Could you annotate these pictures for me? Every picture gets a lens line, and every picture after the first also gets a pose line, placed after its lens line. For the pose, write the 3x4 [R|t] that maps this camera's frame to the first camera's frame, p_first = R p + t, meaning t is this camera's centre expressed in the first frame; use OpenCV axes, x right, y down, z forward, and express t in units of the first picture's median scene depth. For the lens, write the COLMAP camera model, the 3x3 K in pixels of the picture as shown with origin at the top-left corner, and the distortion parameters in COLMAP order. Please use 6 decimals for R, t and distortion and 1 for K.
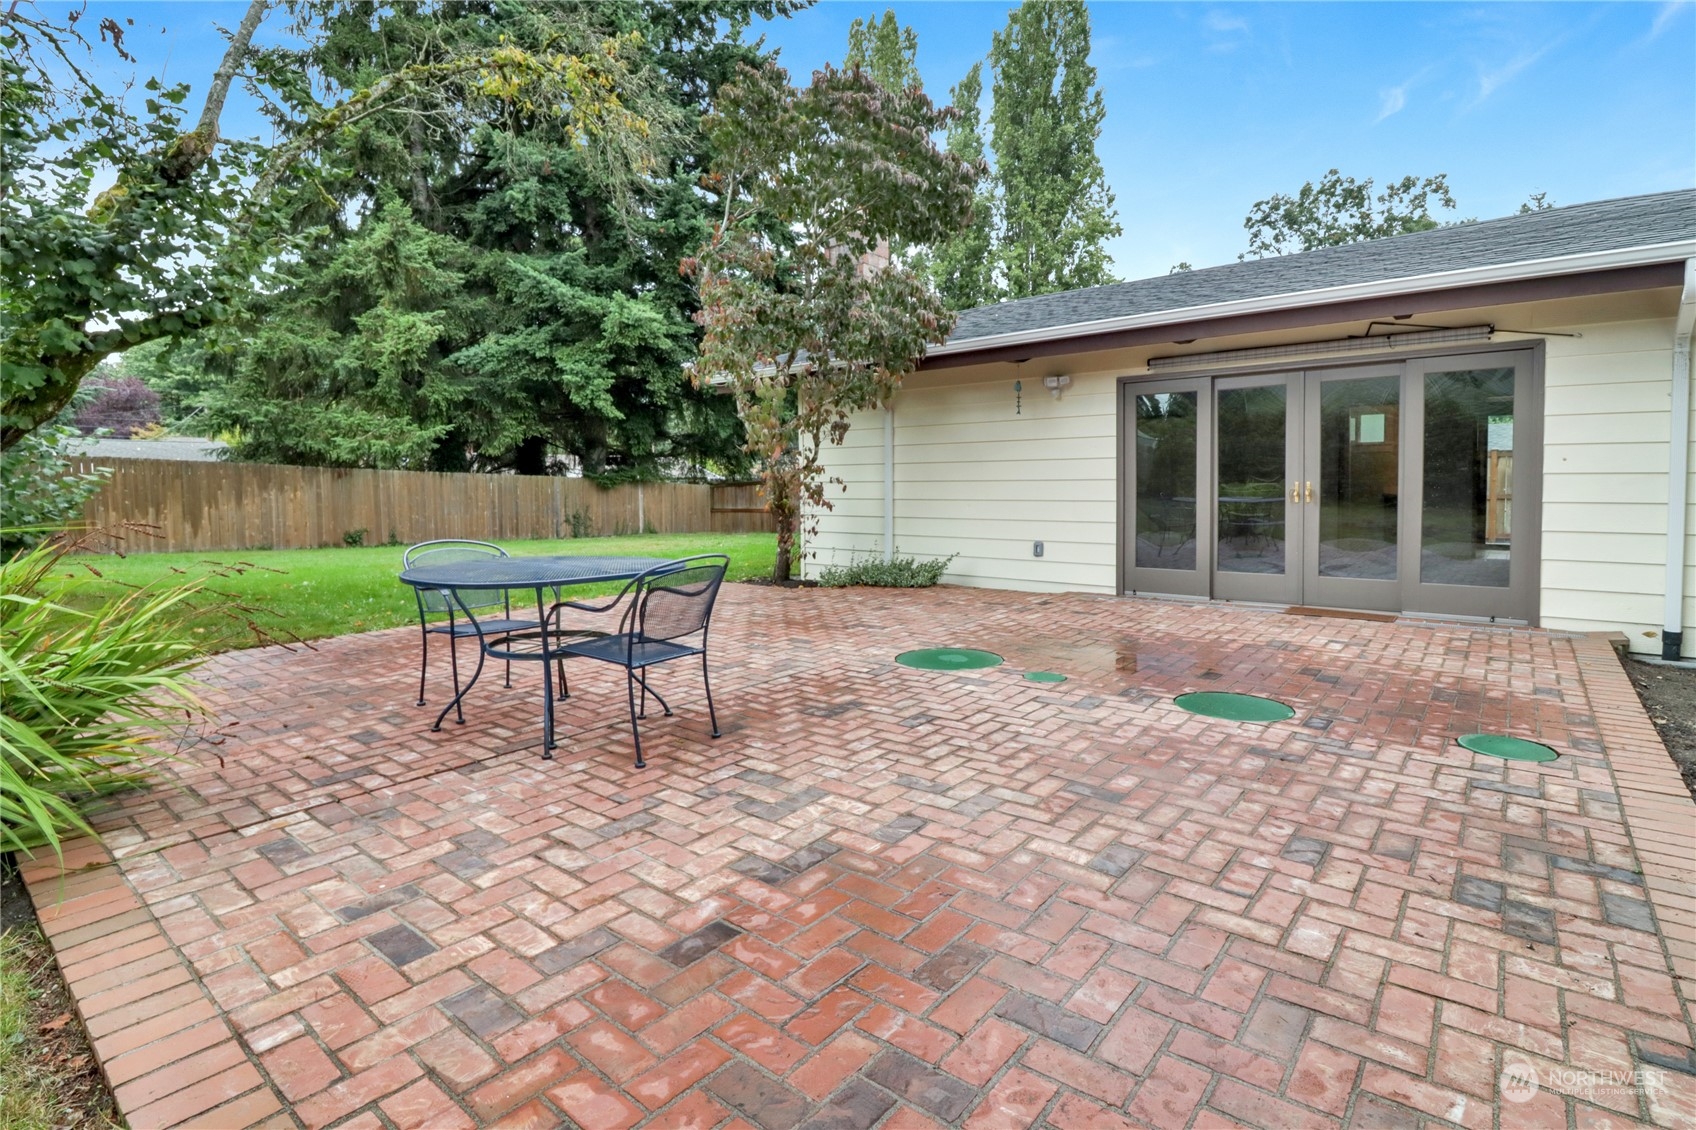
lens RADIAL K [[815.0, 0, 808.9], [0, 815.0, 527.1], [0, 0, 1]] dist [-0.000074, -0.000655]
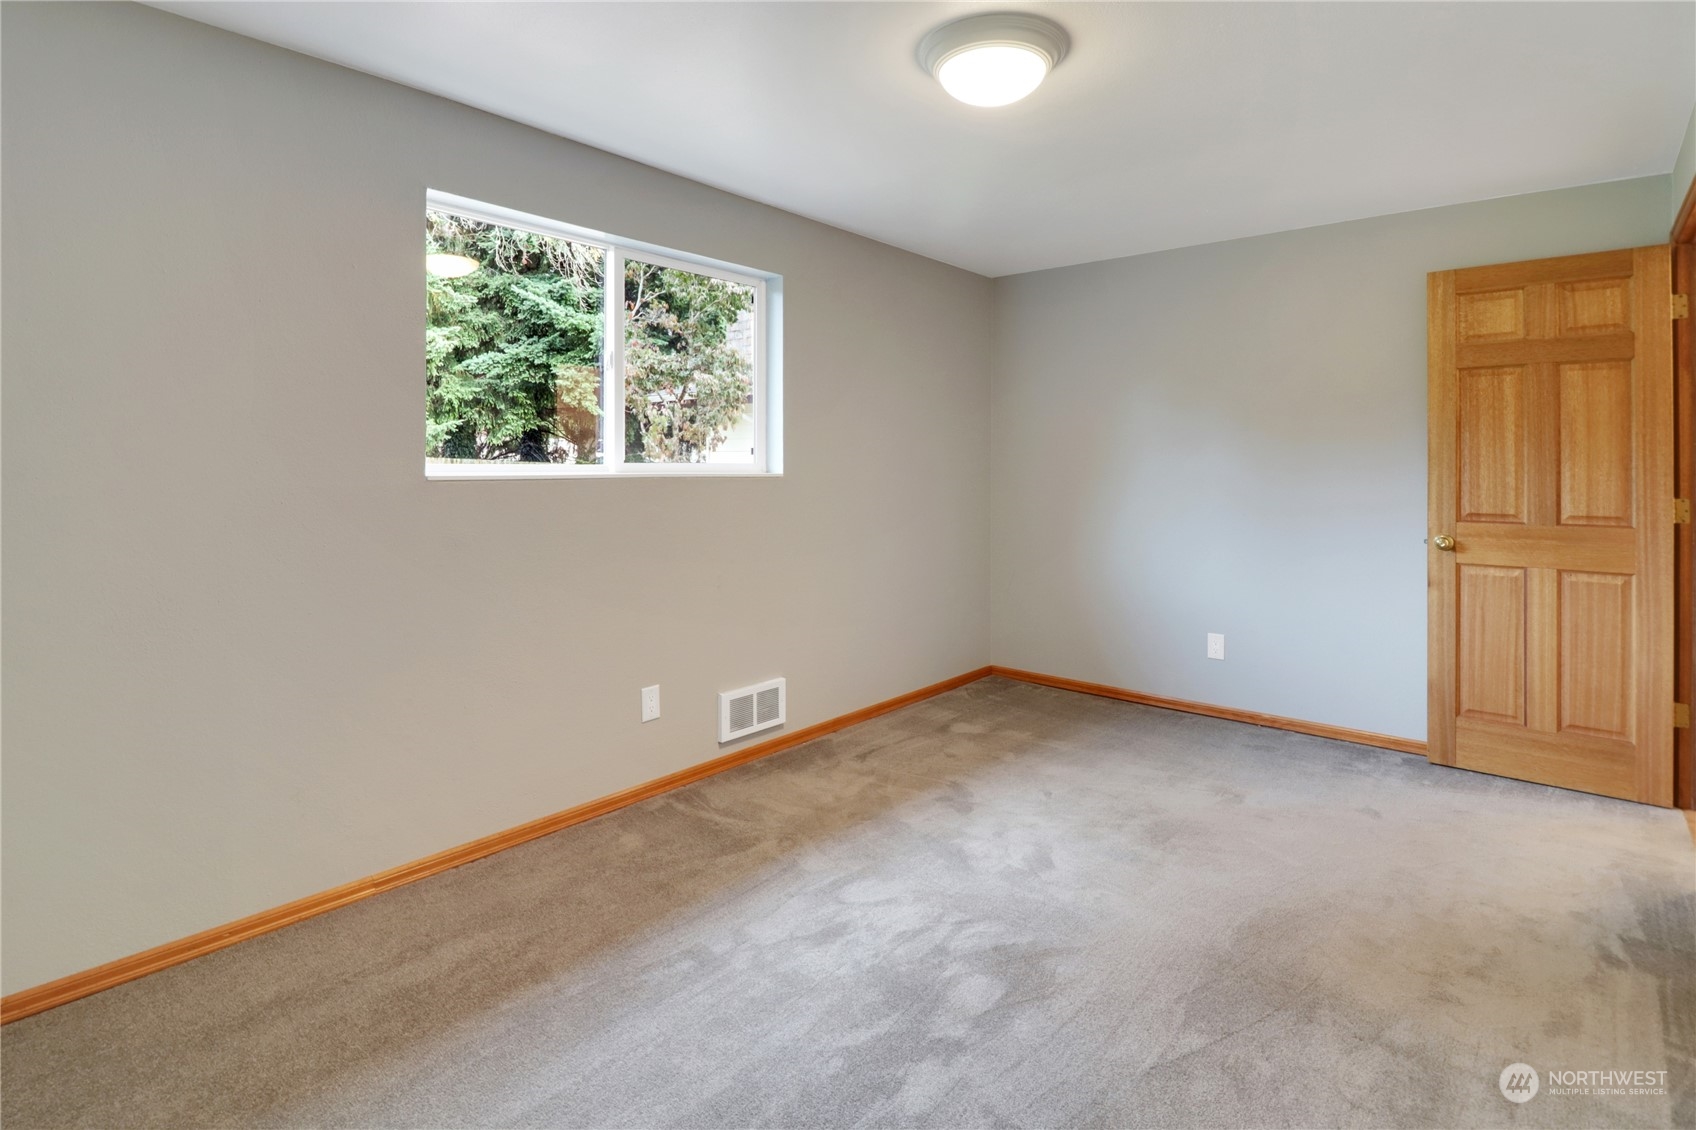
lens RADIAL K [[853.8, 0, 835.3], [0, 853.8, 468.4], [0, 0, 1]] dist [0.000003, -0.011683]
pose [[0.999785, 0.016813, -0.012120, 0.123744], [-0.017421, 0.998500, -0.051904, 0.001803], [0.011230, 0.052104, 0.998579, -0.237149]]
